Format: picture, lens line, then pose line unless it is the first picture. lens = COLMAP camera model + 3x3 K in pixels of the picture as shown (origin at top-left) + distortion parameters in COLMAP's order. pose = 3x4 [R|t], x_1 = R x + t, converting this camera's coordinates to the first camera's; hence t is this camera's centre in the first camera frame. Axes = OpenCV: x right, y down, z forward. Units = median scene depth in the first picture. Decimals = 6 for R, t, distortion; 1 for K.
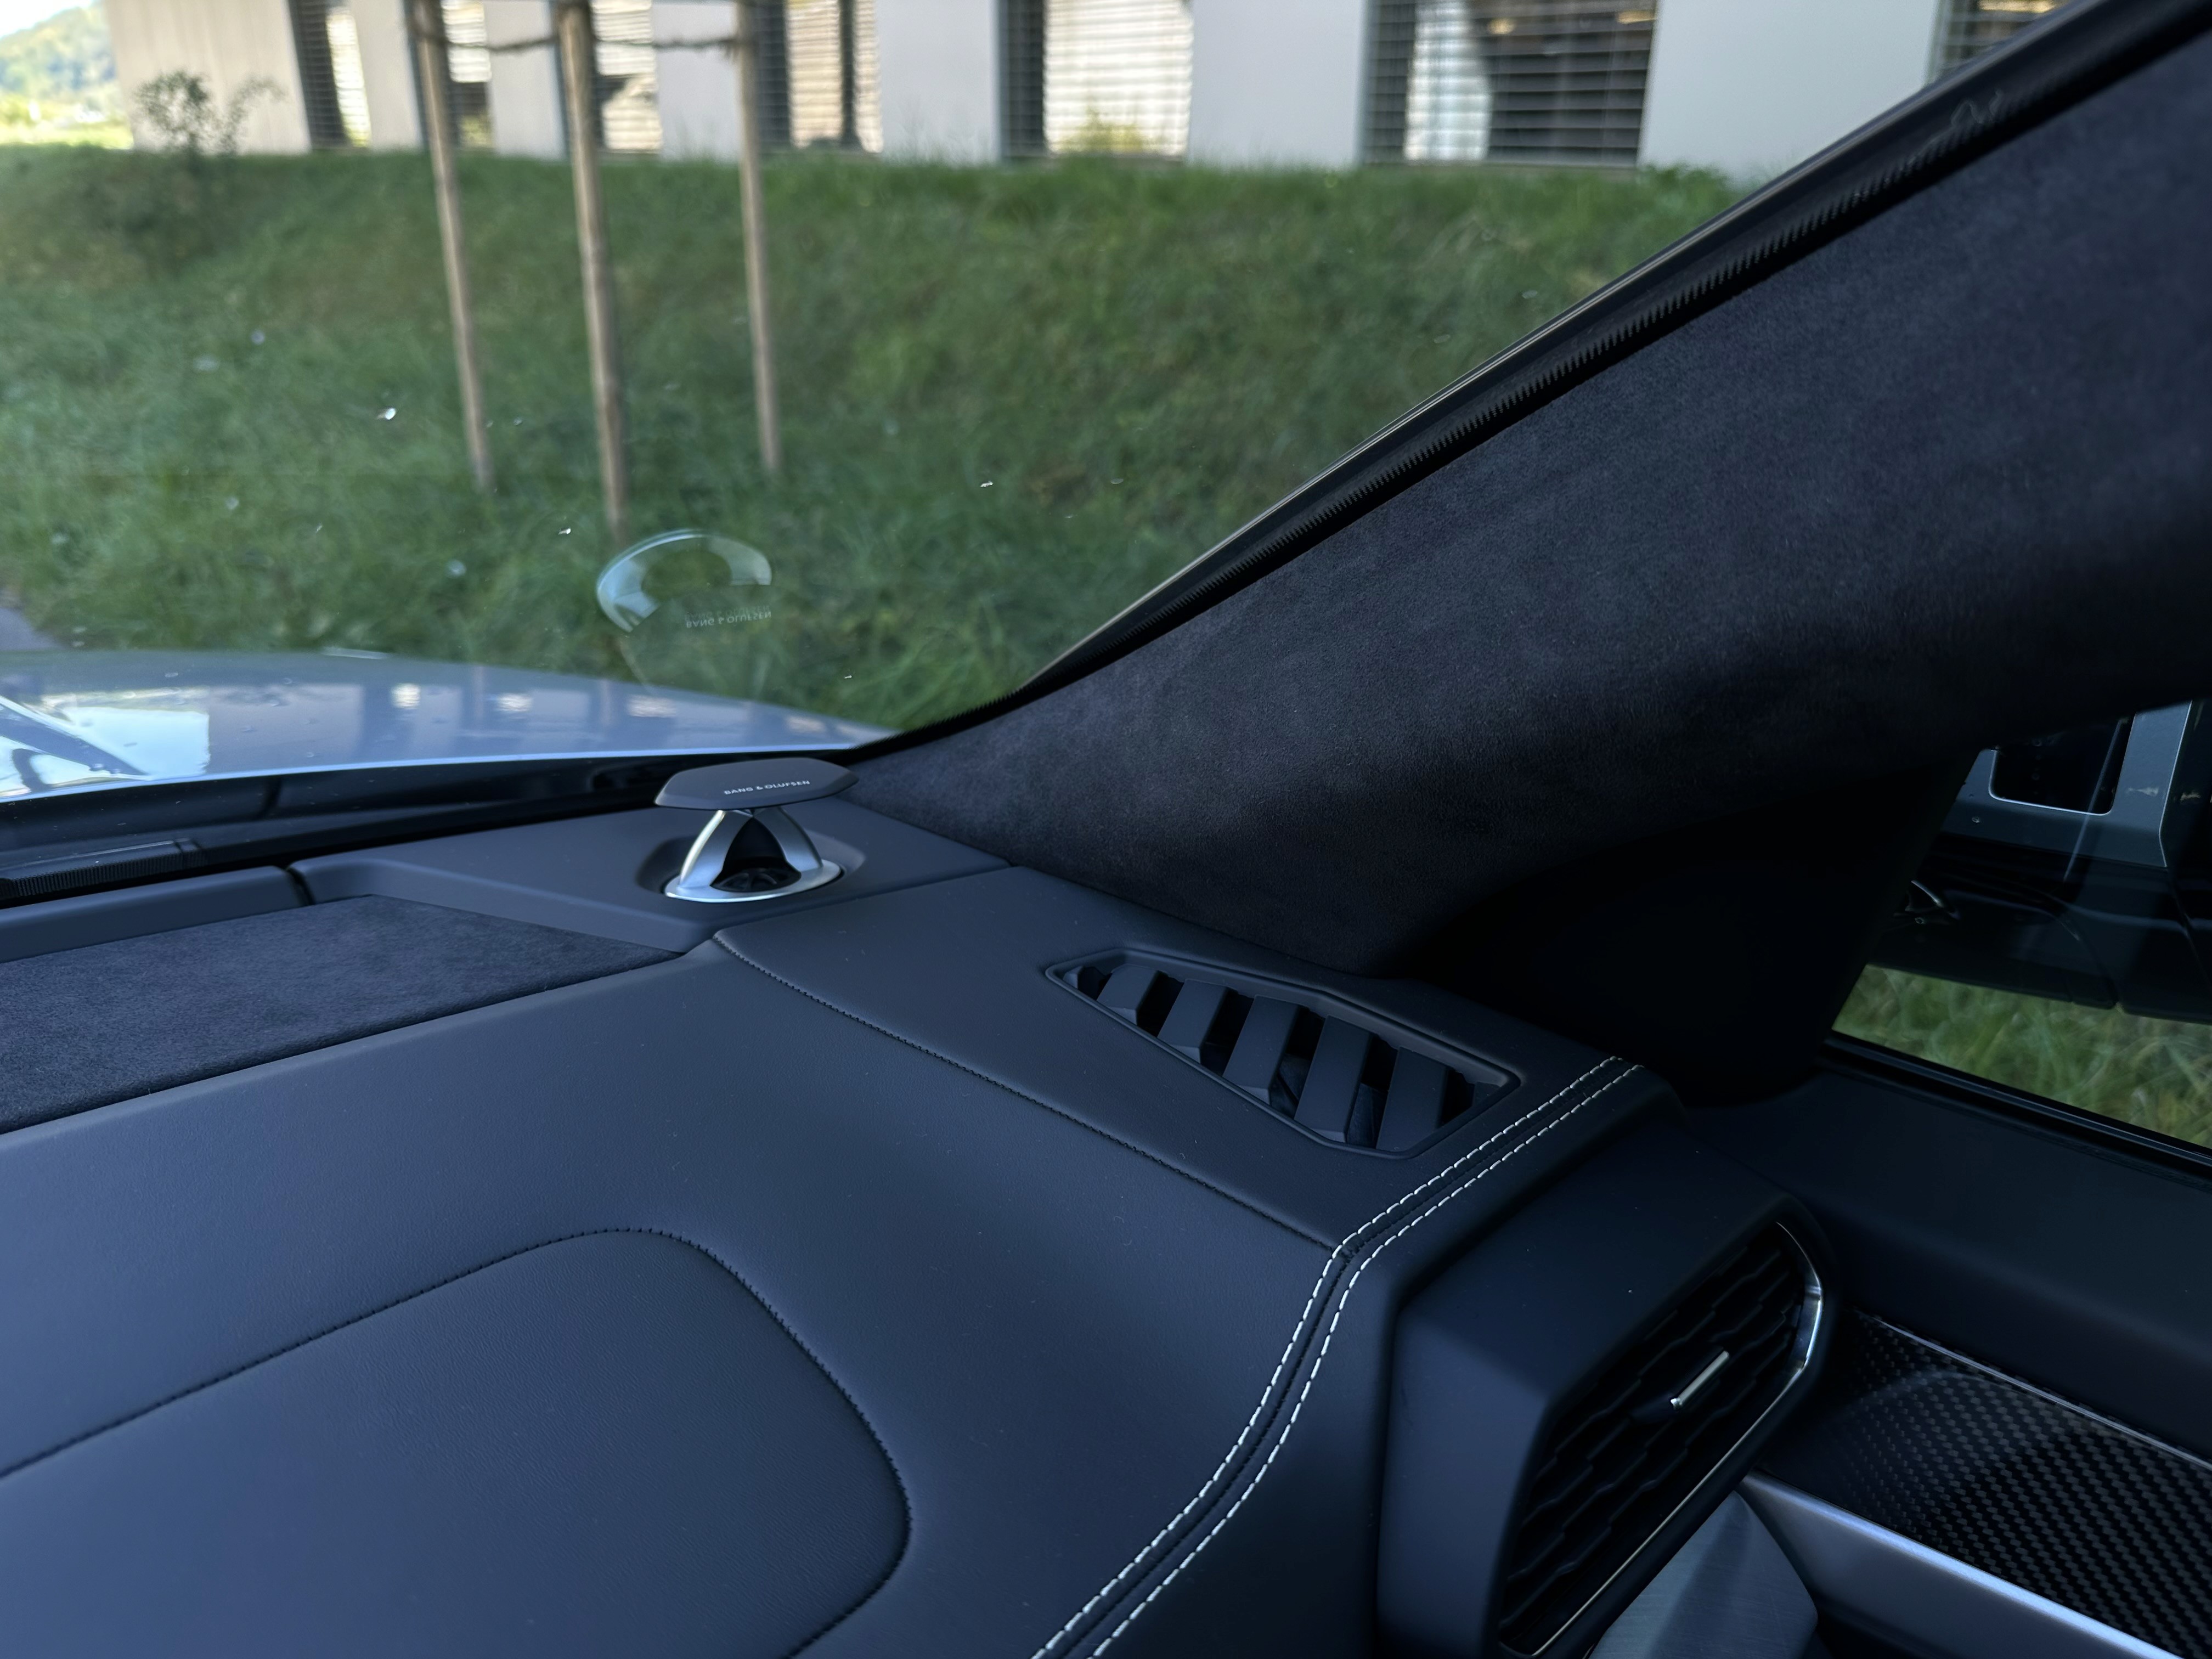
lens RADIAL K [[1564.8, 0, 1109.5], [0, 1564.8, 819.5], [0, 0, 1]] dist [0.004523, -0.007909]
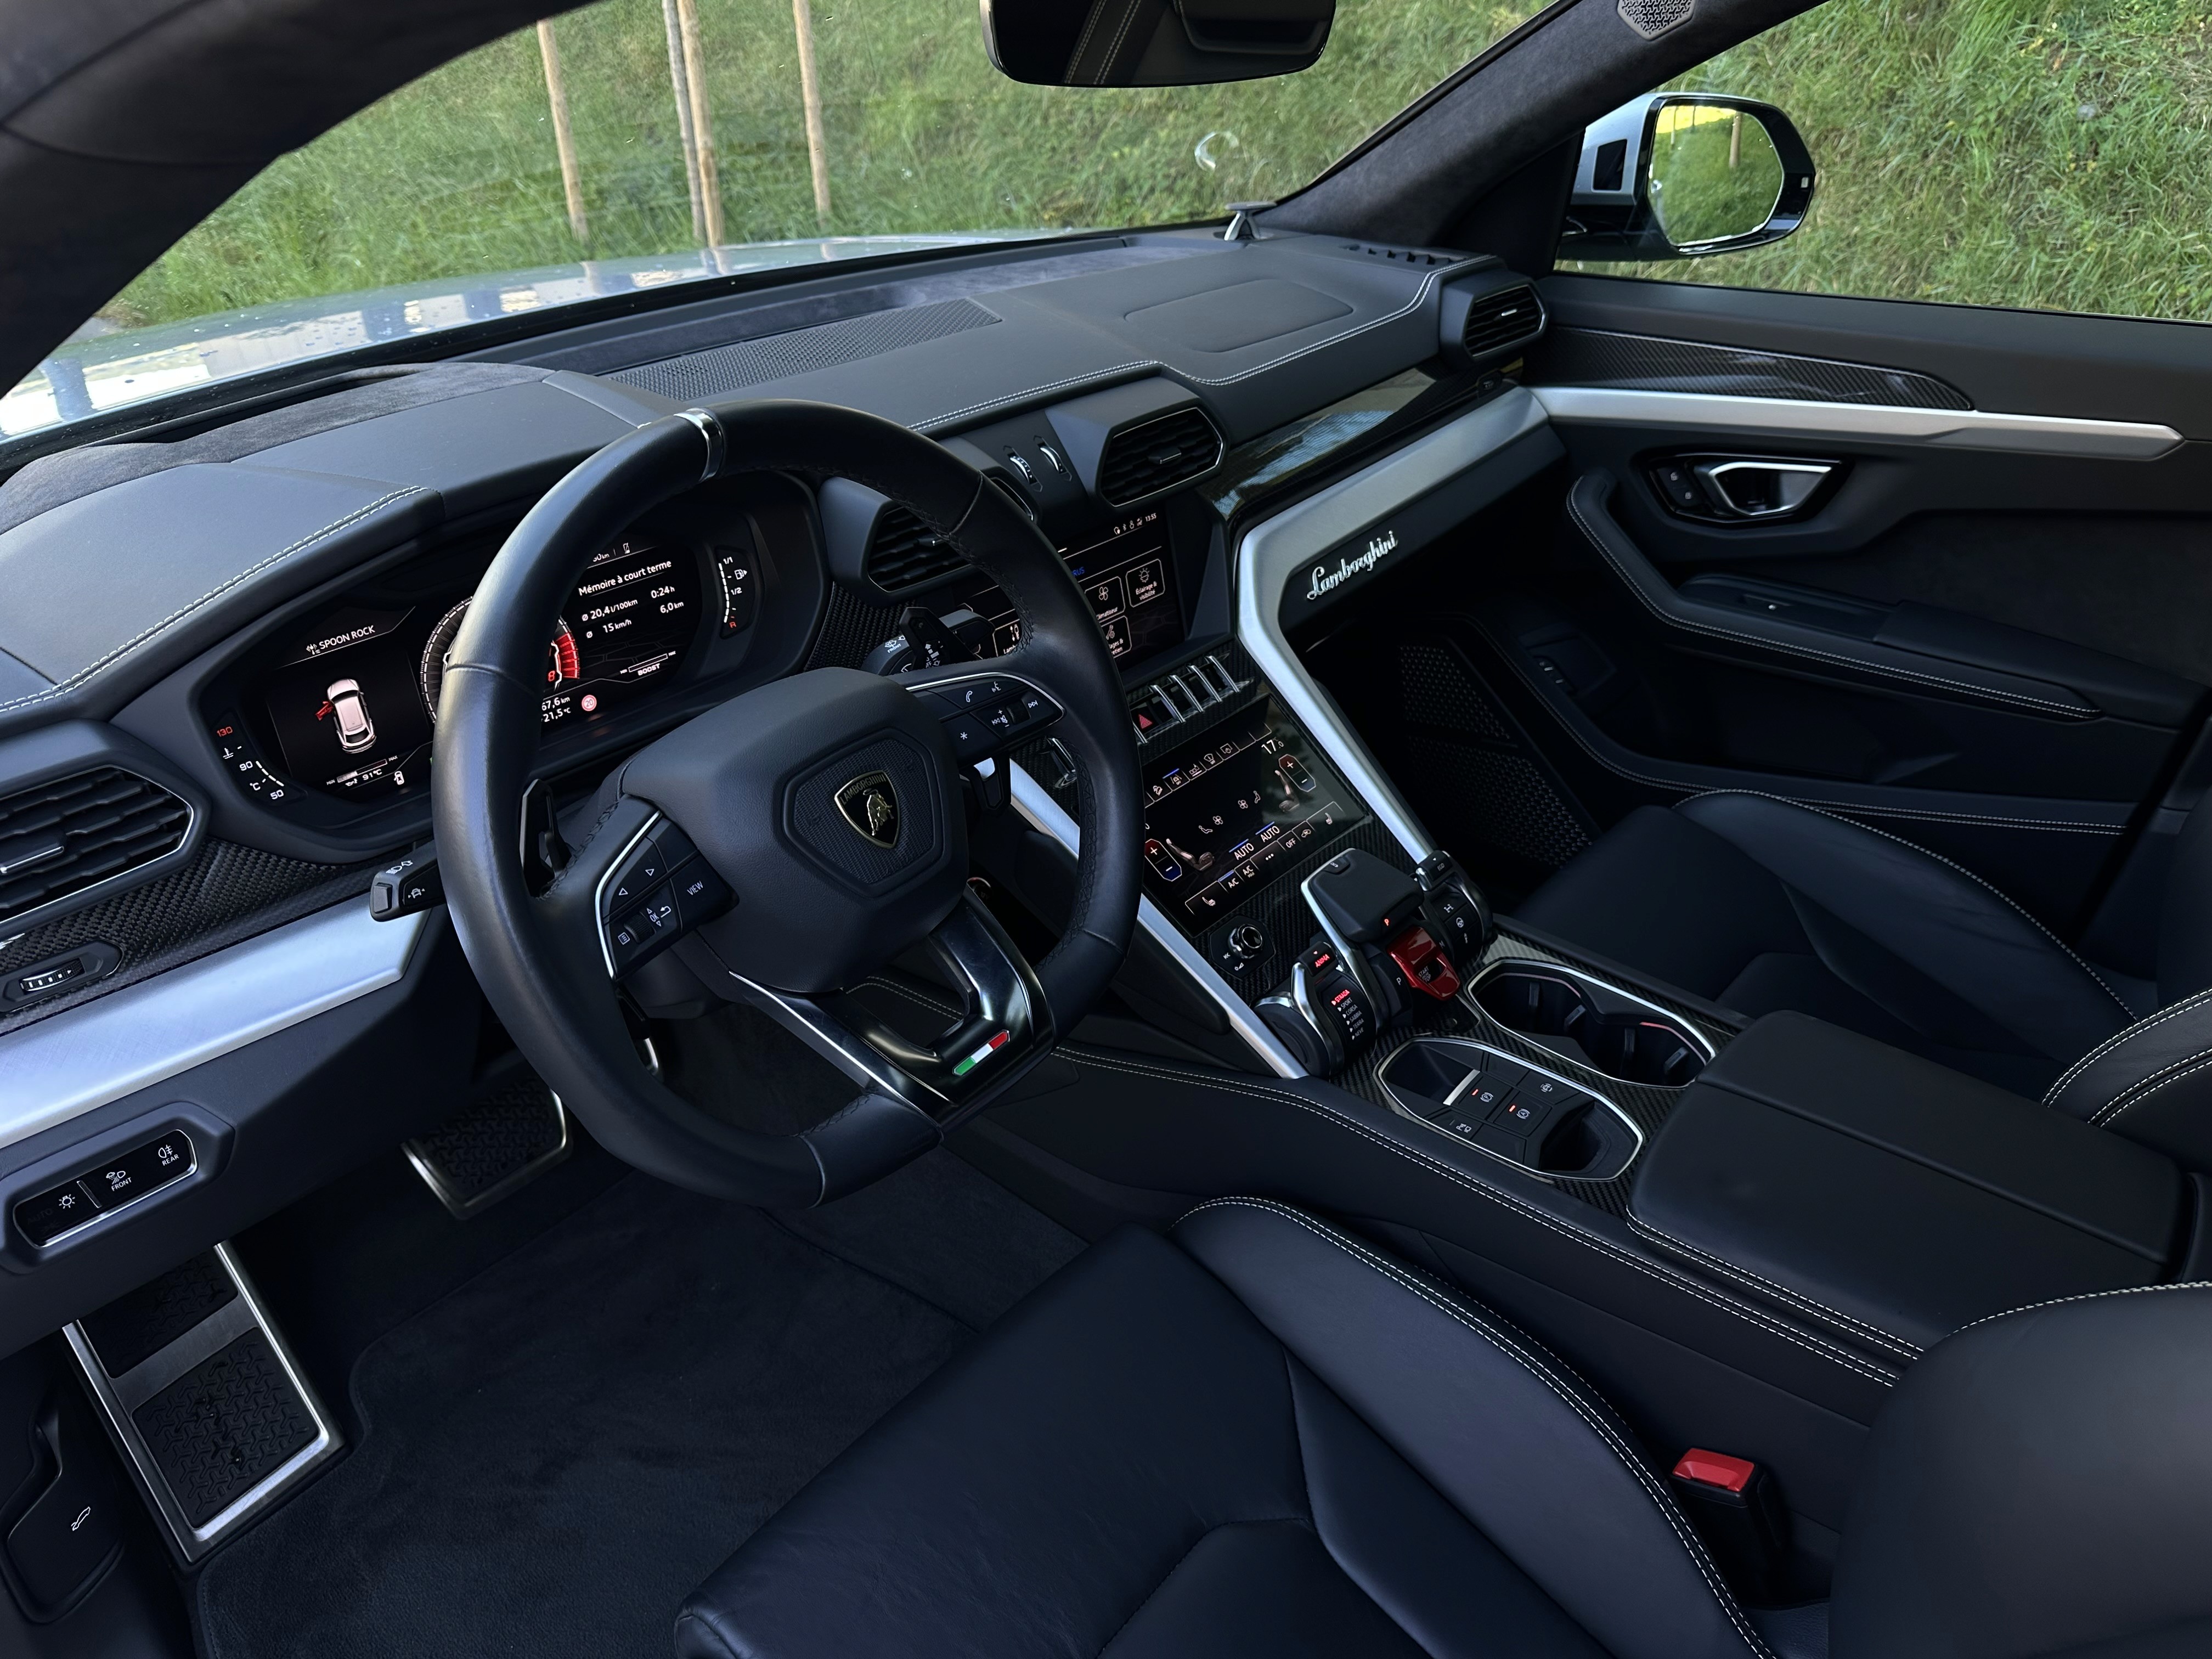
lens RADIAL K [[1562.5, 0, 1106.7], [0, 1562.5, 784.9], [0, 0, 1]] dist [0.000191, -0.018226]
pose [[0.997895, -0.056044, 0.032627, -0.707332], [0.051677, 0.991180, 0.122031, 0.791463], [-0.039178, -0.120088, 0.991990, -2.529731]]
